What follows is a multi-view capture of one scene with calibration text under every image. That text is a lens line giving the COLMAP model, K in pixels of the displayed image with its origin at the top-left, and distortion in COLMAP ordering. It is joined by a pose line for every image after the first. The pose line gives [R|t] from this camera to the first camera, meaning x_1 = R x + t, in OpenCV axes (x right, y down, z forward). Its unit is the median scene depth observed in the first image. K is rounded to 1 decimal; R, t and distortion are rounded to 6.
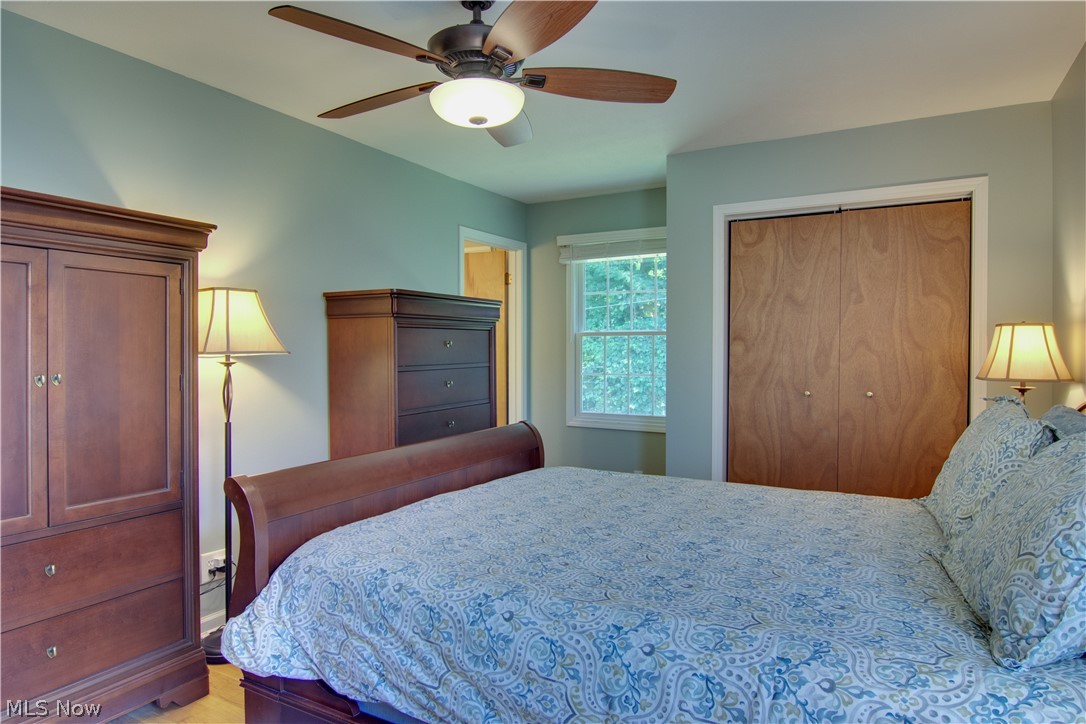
lens RADIAL K [[630.7, 0, 539.1], [0, 630.7, 358.5], [0, 0, 1]] dist [-0.008653, -0.009049]
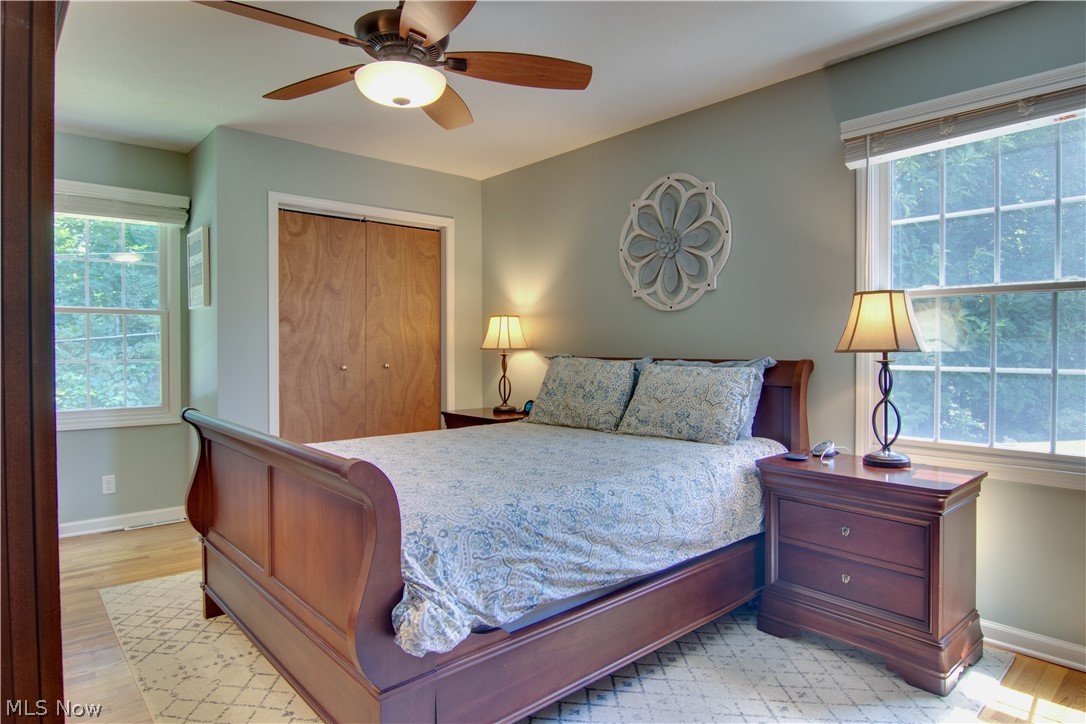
lens RADIAL K [[630.7, 0, 536.2], [0, 630.7, 356.1], [0, 0, 1]] dist [-0.008653, -0.009049]
pose [[0.344336, -0.018261, 0.938669, -0.631038], [0.014292, 0.999797, 0.014207, 0.023707], [-0.938738, 0.008524, 0.344527, 0.267268]]
